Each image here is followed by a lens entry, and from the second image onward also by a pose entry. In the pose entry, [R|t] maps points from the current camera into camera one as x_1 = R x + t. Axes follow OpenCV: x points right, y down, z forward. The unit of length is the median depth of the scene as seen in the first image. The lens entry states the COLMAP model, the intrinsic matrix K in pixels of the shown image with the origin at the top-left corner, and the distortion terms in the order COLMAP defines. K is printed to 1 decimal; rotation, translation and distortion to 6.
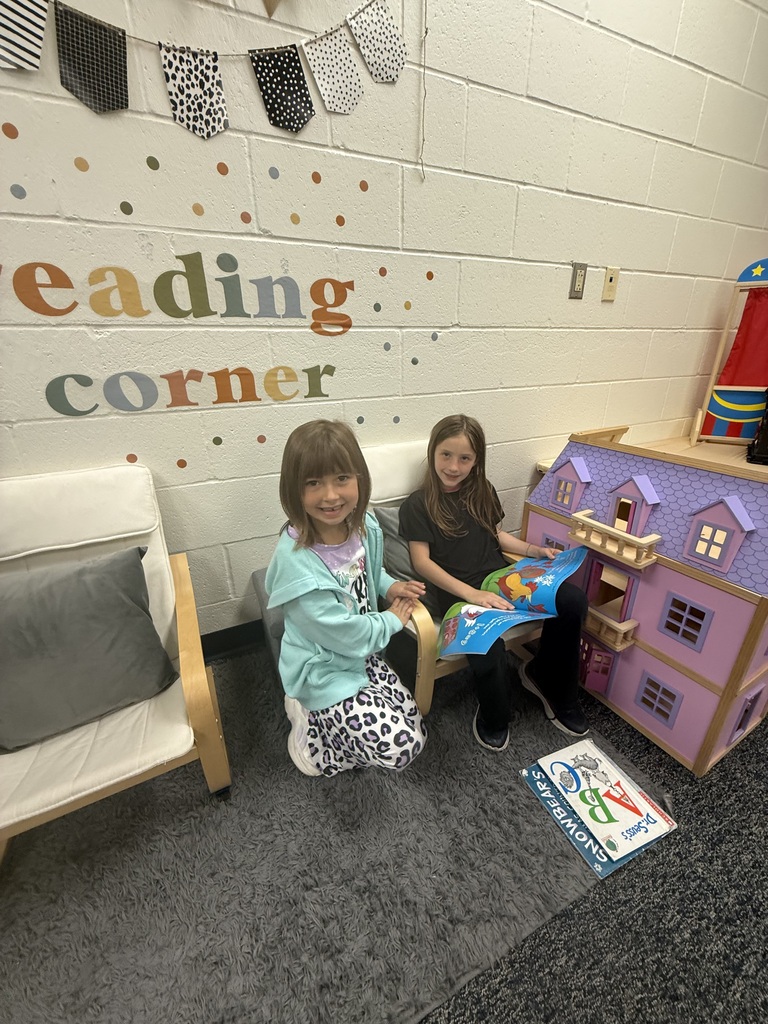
lens RADIAL K [[407.9, 0, 383.6], [0, 407.9, 512.1], [0, 0, 1]] dist [-0.000258, -0.000171]
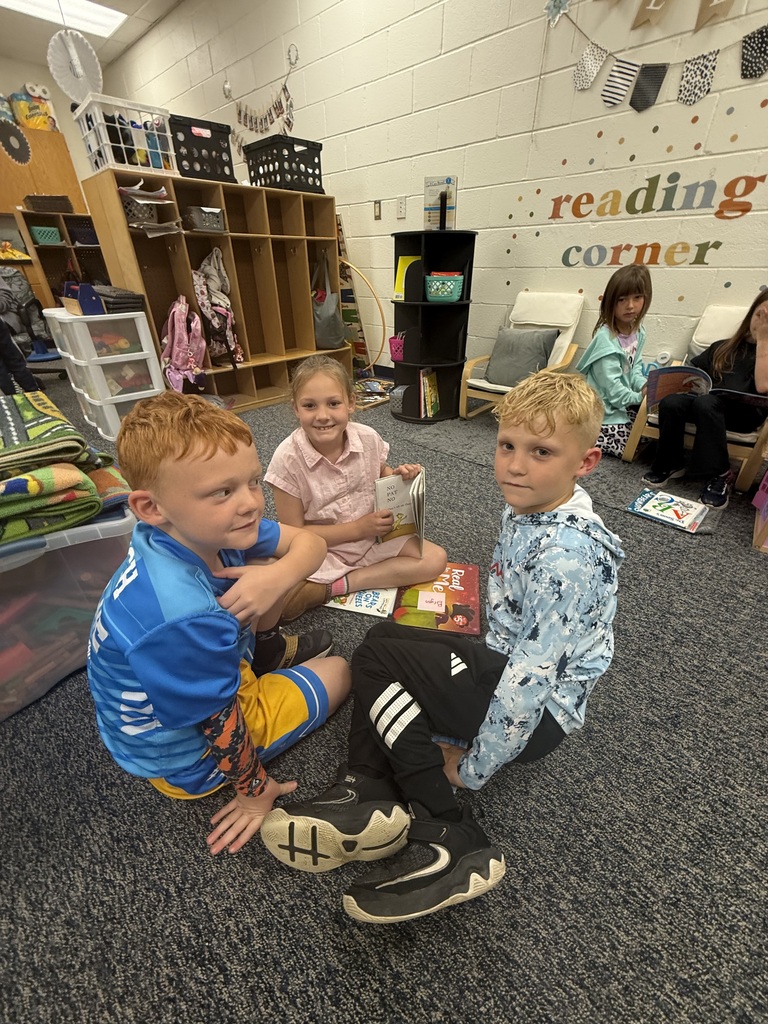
lens RADIAL K [[407.9, 0, 382.2], [0, 407.9, 513.5], [0, 0, 1]] dist [-0.000258, -0.000171]
pose [[0.364976, 0.495674, -0.788099, 1.328312], [-0.344588, 0.858297, 0.380243, 0.435110], [0.864900, 0.132790, 0.484061, -0.813396]]
